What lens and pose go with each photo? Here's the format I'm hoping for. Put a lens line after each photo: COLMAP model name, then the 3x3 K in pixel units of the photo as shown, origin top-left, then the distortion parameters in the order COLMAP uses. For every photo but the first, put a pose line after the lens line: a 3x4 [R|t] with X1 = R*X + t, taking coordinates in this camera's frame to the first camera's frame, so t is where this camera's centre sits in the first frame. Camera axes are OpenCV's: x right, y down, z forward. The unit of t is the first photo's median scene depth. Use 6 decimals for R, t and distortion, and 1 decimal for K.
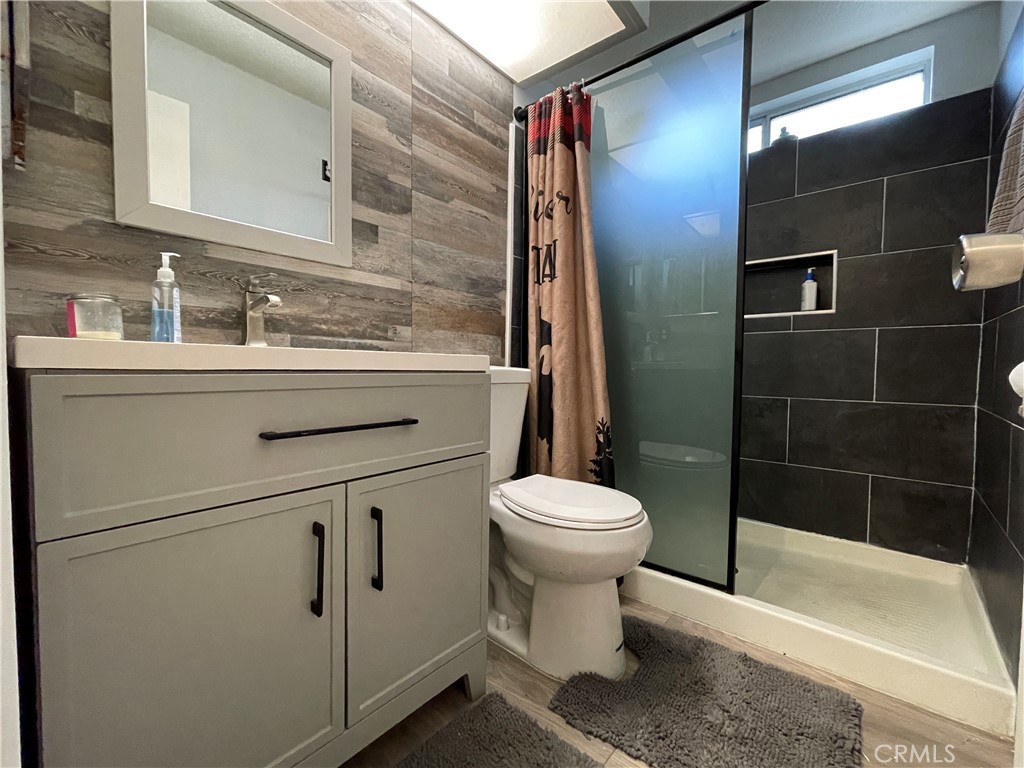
lens RADIAL K [[435.8, 0, 510.3], [0, 435.8, 387.4], [0, 0, 1]] dist [0.001301, 0.002278]
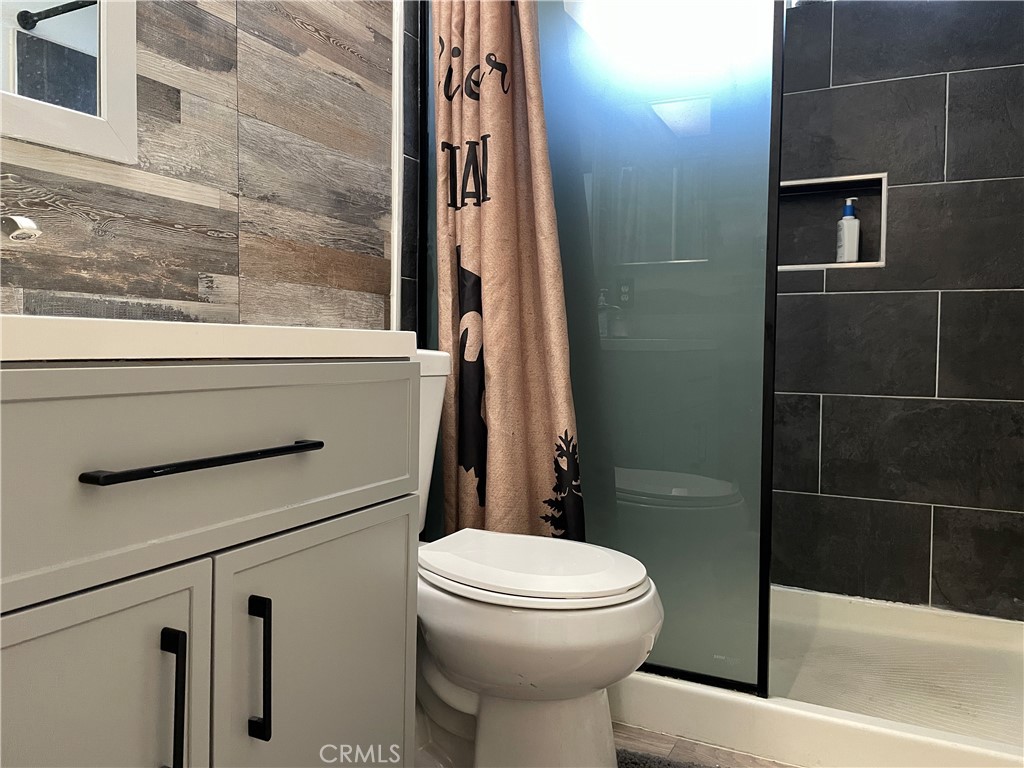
lens RADIAL K [[778.6, 0, 507.8], [0, 778.6, 379.4], [0, 0, 1]] dist [0.054744, -0.050655]
pose [[0.971797, -0.010282, 0.235594, -0.124456], [0.010432, 0.999945, 0.000610, -0.004583], [-0.235588, 0.001865, 0.971851, -0.048307]]
